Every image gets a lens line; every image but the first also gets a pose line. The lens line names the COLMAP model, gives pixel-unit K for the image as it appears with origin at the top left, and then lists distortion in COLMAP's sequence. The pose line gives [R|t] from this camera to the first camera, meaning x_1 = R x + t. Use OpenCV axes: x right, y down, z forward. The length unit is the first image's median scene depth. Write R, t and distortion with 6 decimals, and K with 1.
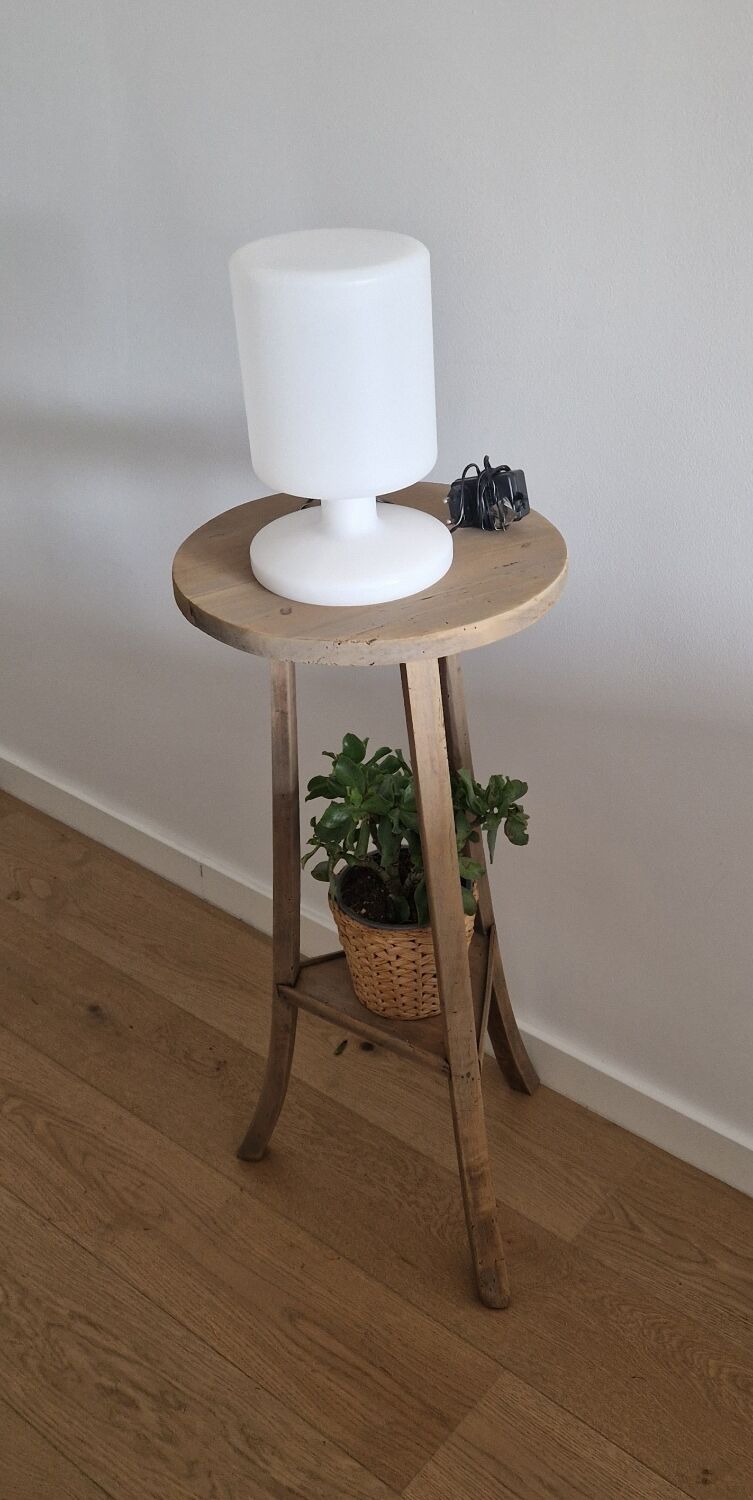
lens RADIAL K [[1421.3, 0, 457.4], [0, 1421.3, 763.0], [0, 0, 1]] dist [0.048662, 0.000000]
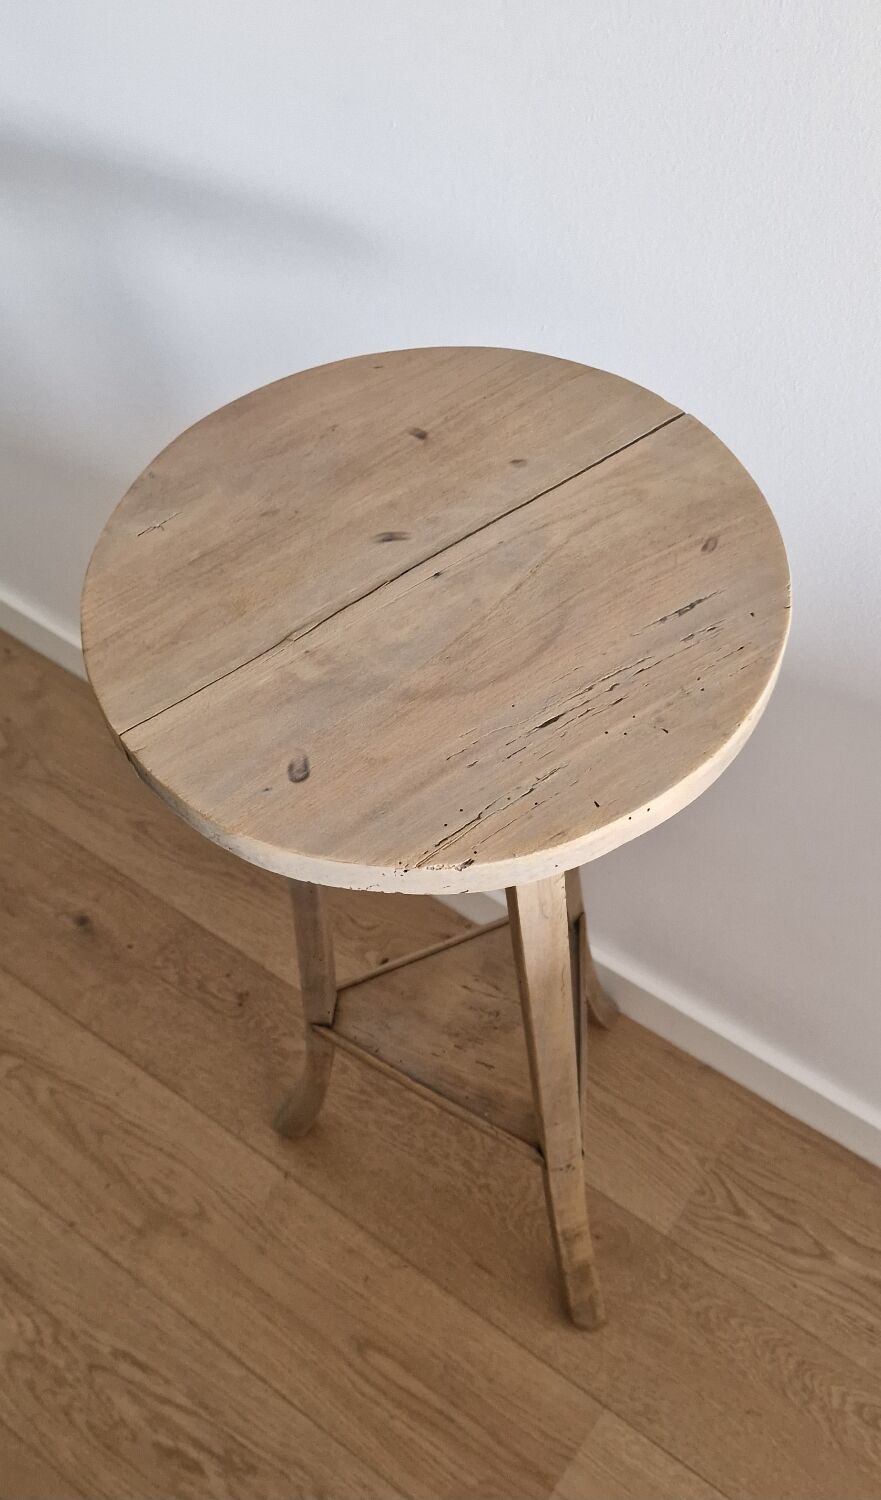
lens RADIAL K [[1291.2, 0, 441.3], [0, 1291.2, 934.4], [0, 0, 1]] dist [0.056855, -0.037135]
pose [[0.999102, -0.042004, -0.005627, -0.049445], [0.039741, 0.882486, 0.468658, -0.215462], [-0.014720, -0.468460, 0.883362, 0.401235]]
